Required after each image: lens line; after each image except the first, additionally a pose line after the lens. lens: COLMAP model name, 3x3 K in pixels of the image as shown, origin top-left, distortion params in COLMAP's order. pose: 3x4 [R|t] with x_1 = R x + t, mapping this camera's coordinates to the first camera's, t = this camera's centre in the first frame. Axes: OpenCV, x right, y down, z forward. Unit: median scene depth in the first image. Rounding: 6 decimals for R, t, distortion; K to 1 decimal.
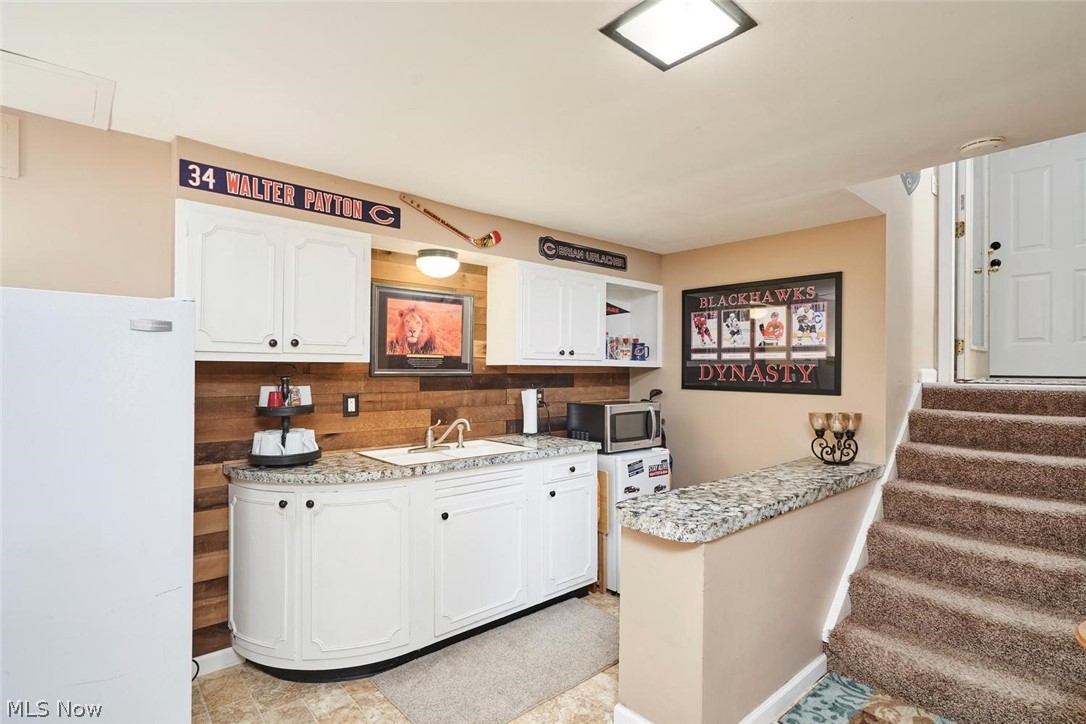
lens RADIAL K [[534.2, 0, 545.9], [0, 534.2, 363.8], [0, 0, 1]] dist [0.000280, 0.000046]
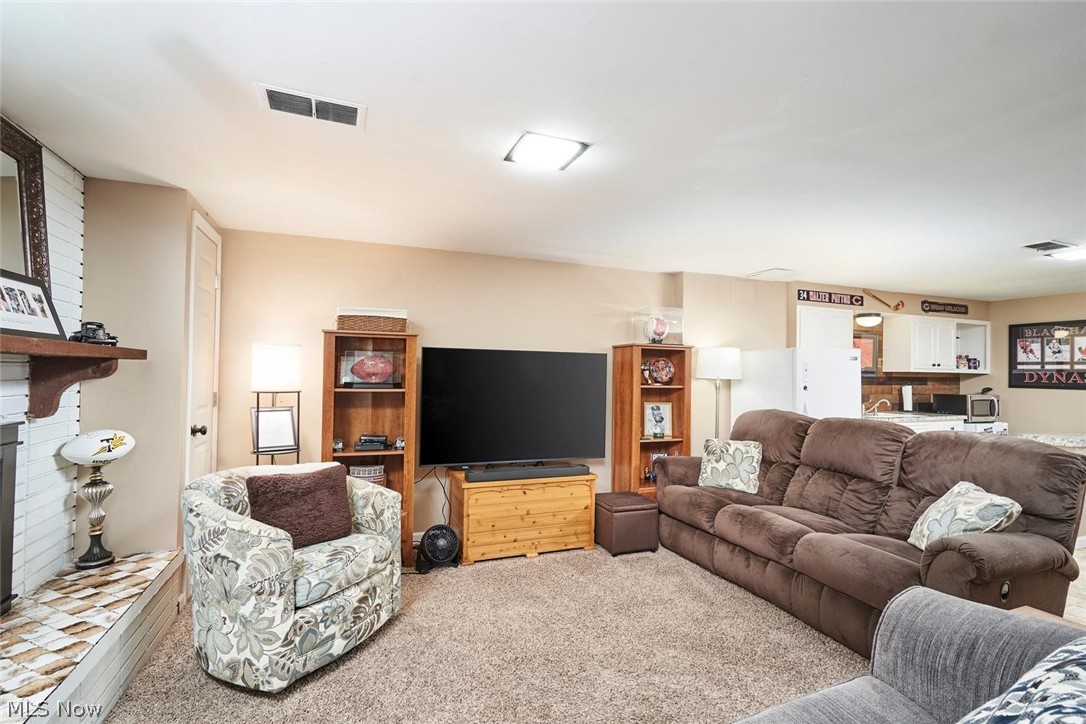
lens RADIAL K [[502.6, 0, 542.9], [0, 502.6, 365.1], [0, 0, 1]] dist [0.005828, 0.000517]
pose [[0.941760, 0.001088, -0.336283, -0.593222], [-0.004481, 0.999947, -0.009313, 0.000896], [0.336255, 0.010278, 0.941715, -0.953700]]
